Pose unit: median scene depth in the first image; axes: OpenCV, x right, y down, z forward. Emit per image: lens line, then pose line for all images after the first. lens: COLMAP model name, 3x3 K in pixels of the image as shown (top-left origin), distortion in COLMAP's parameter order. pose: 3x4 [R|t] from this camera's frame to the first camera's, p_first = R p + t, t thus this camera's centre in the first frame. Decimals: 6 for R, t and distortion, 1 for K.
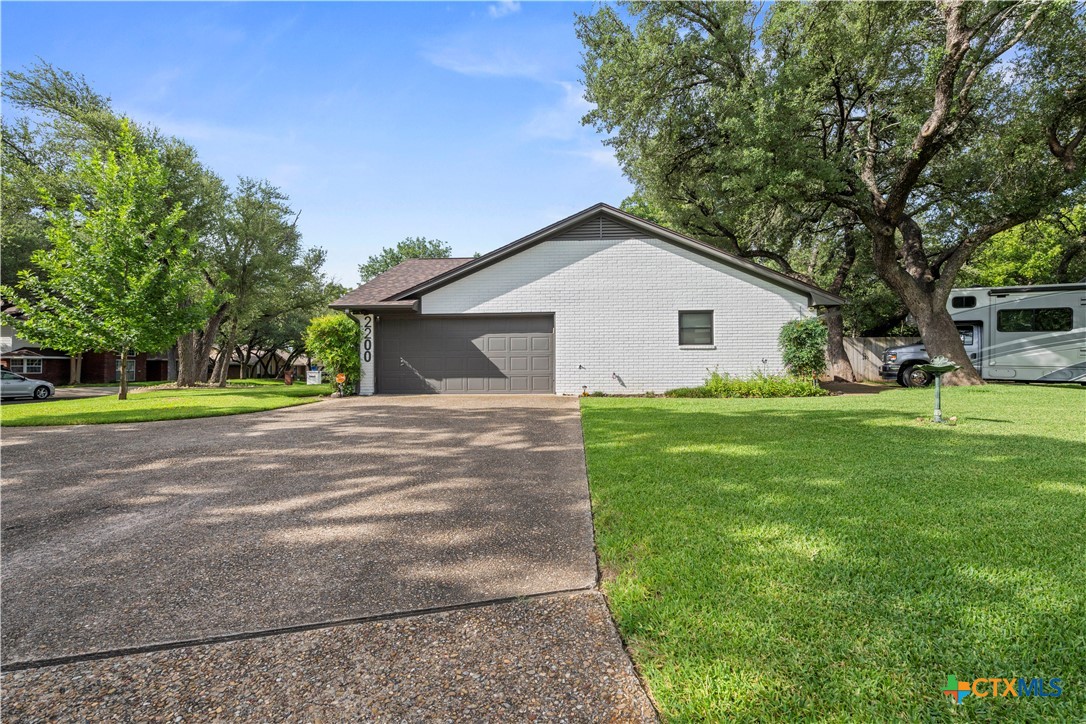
lens RADIAL K [[502.9, 0, 543.0], [0, 502.9, 362.0], [0, 0, 1]] dist [0.001264, 0.000088]
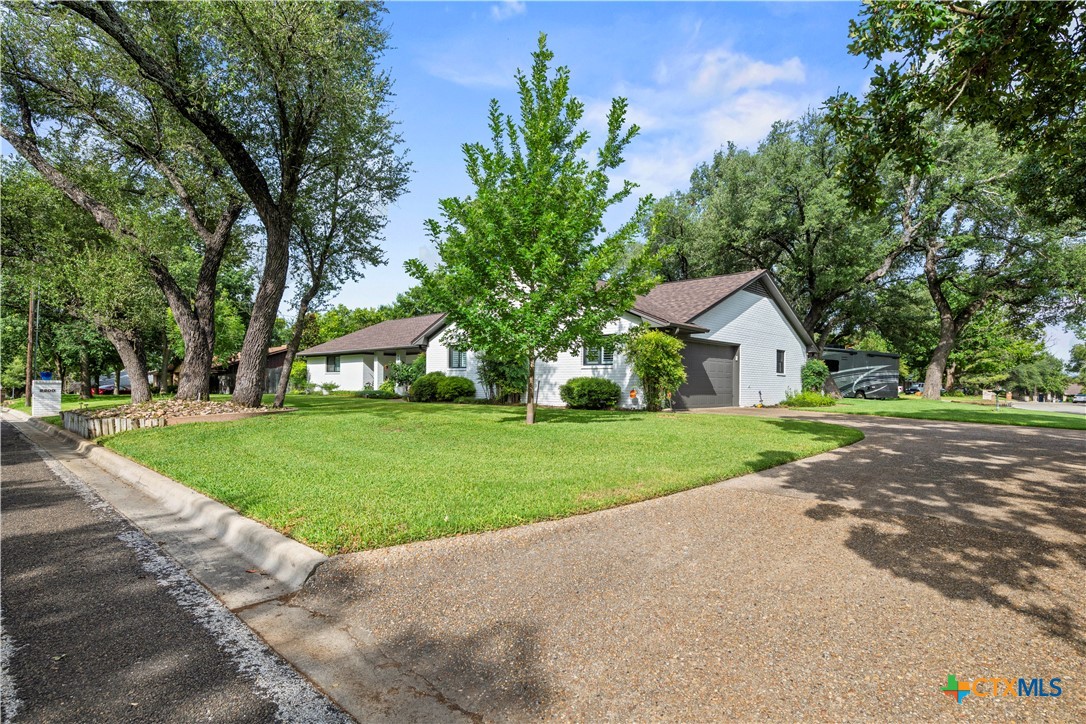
lens RADIAL K [[560.6, 0, 543.0], [0, 560.6, 362.0], [0, 0, 1]] dist [0.001689, 0.000210]
pose [[0.627403, 0.047377, 0.777252, -1.402165], [-0.020496, 0.998806, -0.044338, 0.021271], [-0.778425, 0.011887, 0.627625, 0.483529]]
